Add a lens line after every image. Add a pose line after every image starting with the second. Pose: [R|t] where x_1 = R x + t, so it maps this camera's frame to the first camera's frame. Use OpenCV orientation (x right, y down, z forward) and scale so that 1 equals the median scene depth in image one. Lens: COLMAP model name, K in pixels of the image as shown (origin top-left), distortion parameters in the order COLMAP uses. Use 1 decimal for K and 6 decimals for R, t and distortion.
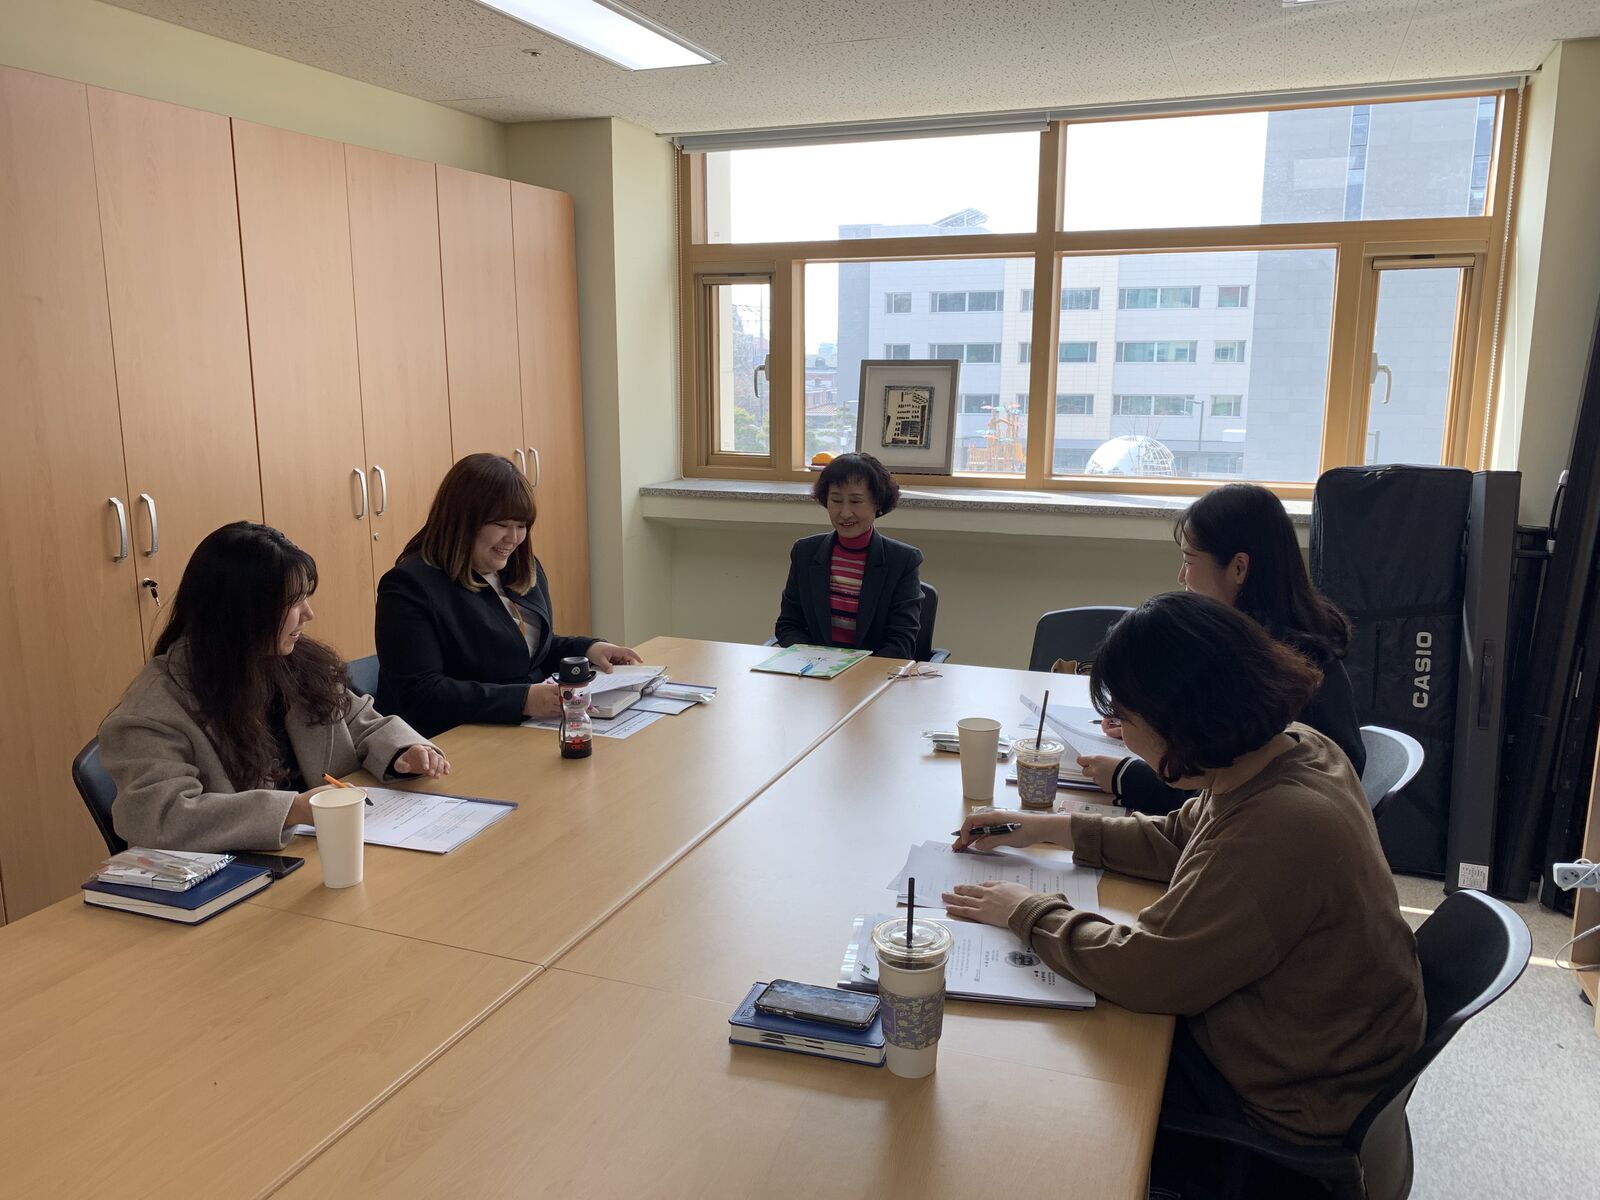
lens RADIAL K [[1210.9, 0, 800.0], [0, 1210.9, 600.0], [0, 0, 1]] dist [0.062676, -0.131618]
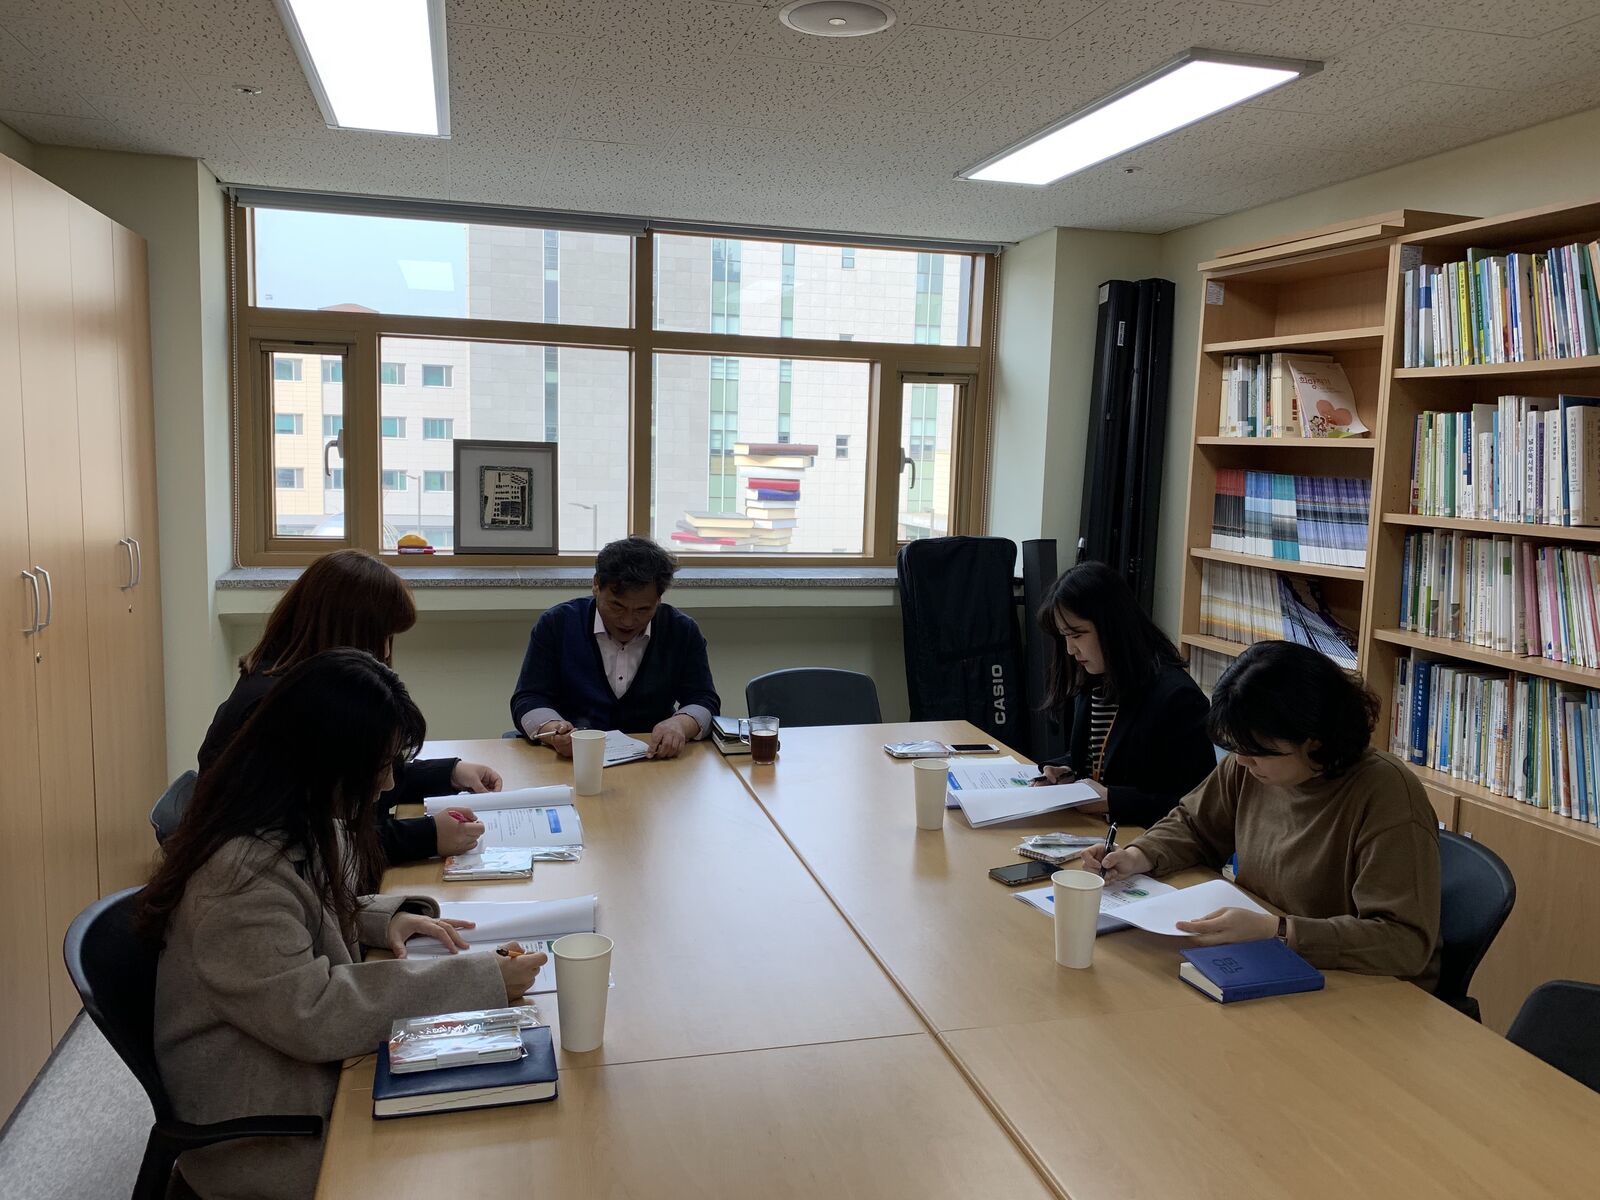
lens RADIAL K [[1204.5, 0, 800.0], [0, 1204.5, 600.0], [0, 0, 1]] dist [-0.000155, -0.003732]
pose [[0.798820, -0.053328, 0.599202, -0.336902], [0.087236, 0.995803, -0.027673, -0.020511], [-0.595212, 0.074377, 0.800119, 0.080053]]
